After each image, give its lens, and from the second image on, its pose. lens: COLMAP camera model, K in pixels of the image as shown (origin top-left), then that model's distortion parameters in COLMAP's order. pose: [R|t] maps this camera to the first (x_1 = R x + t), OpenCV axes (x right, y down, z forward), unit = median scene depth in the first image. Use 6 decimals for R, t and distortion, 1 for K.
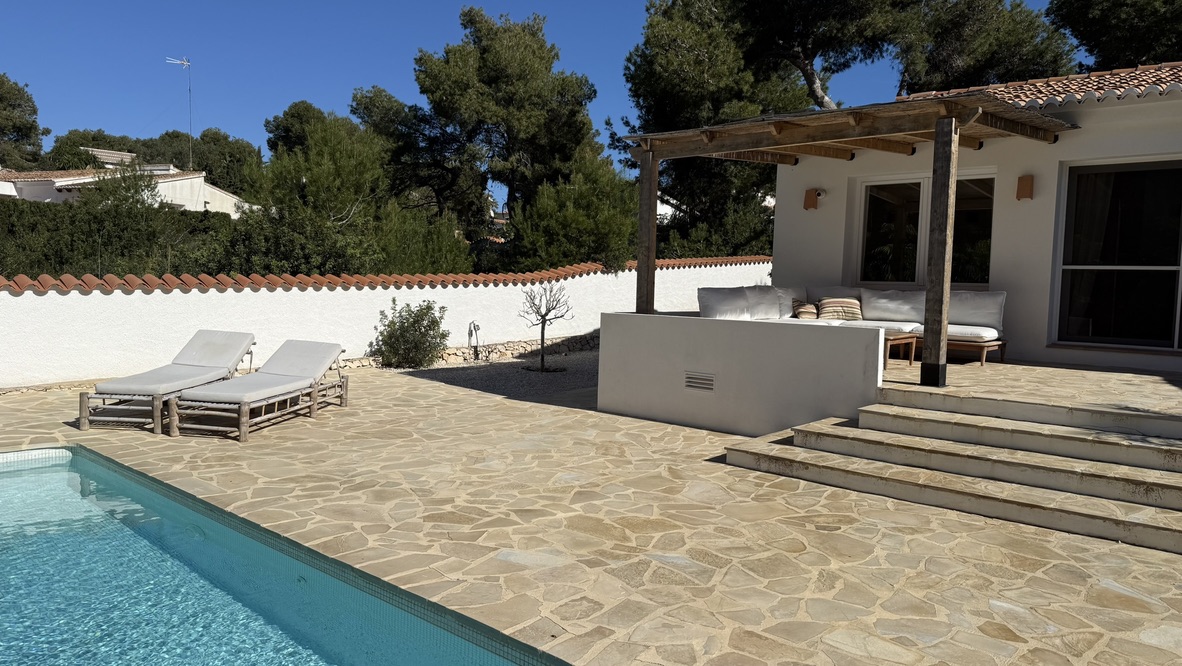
lens RADIAL K [[810.0, 0, 591.0], [0, 810.0, 333.0], [0, 0, 1]] dist [0.109279, -0.183677]
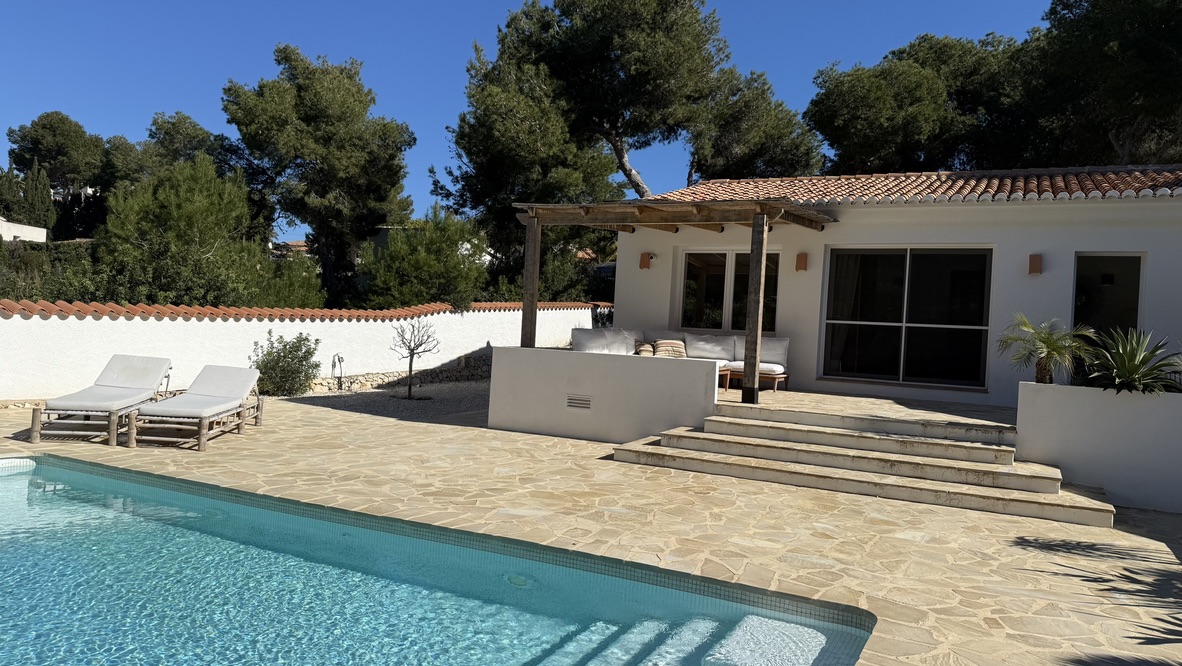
lens RADIAL K [[810.0, 0, 591.0], [0, 810.0, 333.0], [0, 0, 1]] dist [0.109279, -0.183677]
pose [[0.963696, 0.027363, 0.265595, -0.120611], [-0.013912, 0.998529, -0.052396, 0.011629], [-0.266638, 0.046799, 0.962660, -0.148701]]
